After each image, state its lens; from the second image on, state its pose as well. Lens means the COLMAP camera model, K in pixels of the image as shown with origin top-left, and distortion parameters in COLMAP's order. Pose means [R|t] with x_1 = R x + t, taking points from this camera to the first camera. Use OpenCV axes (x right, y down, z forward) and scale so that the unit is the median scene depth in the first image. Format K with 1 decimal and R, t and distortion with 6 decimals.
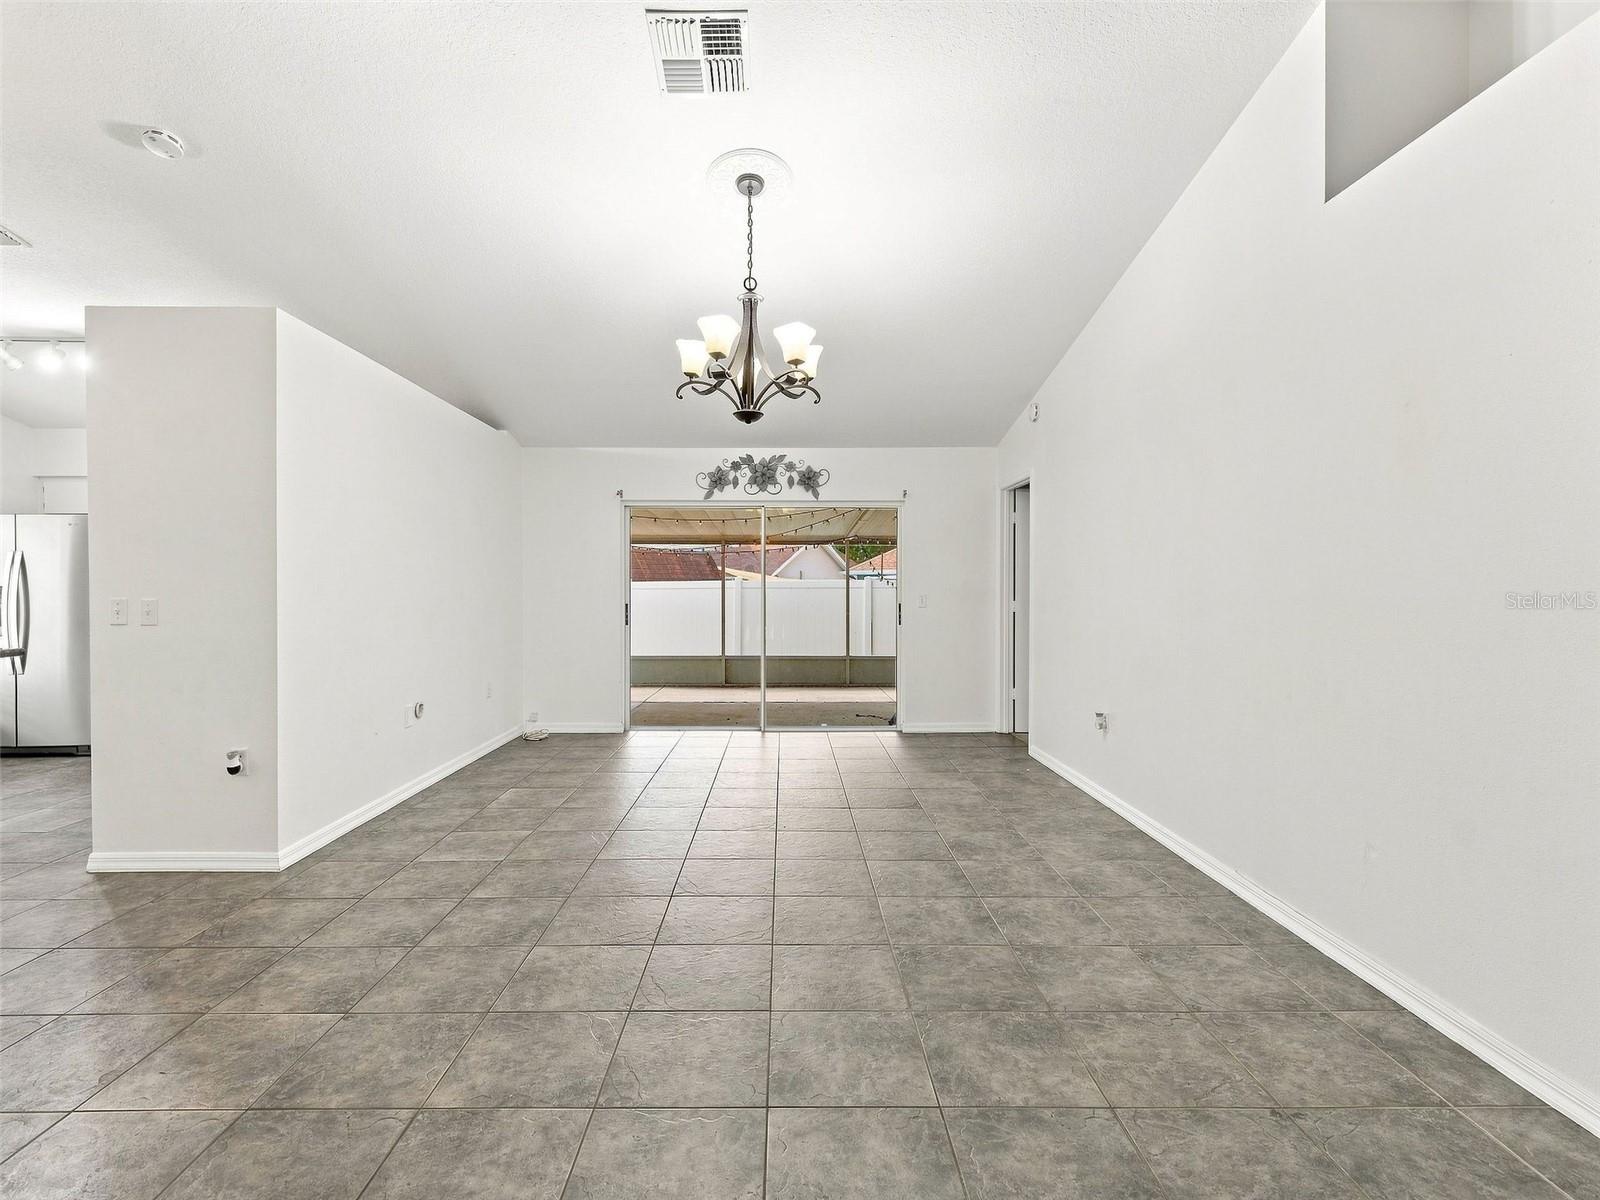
lens RADIAL K [[759.8, 0, 793.0], [0, 759.8, 608.0], [0, 0, 1]] dist [0.016672, -0.012006]
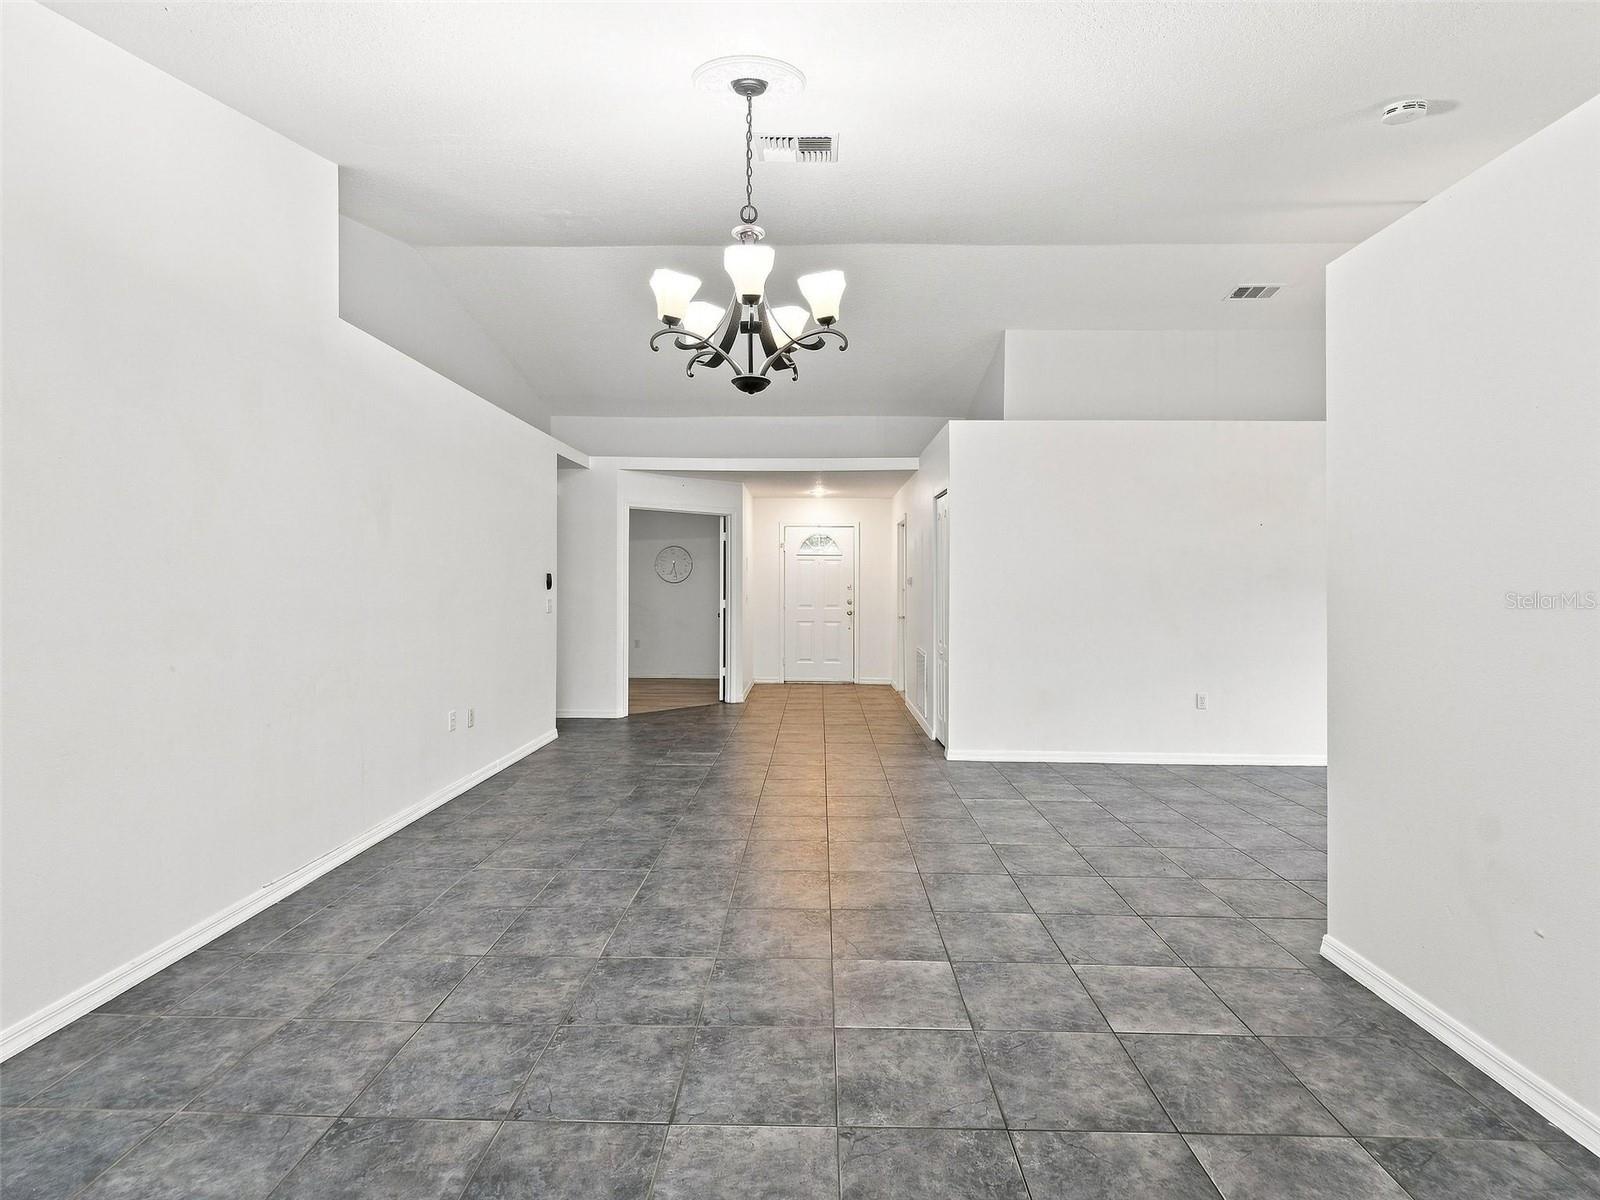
lens RADIAL K [[759.8, 0, 793.0], [0, 759.8, 608.0], [0, 0, 1]] dist [0.016672, -0.012006]
pose [[-0.999017, -0.005897, 0.043928, -0.113072], [-0.003385, 0.998366, 0.057044, -0.057970], [-0.044193, 0.056840, -0.997405, 1.478886]]
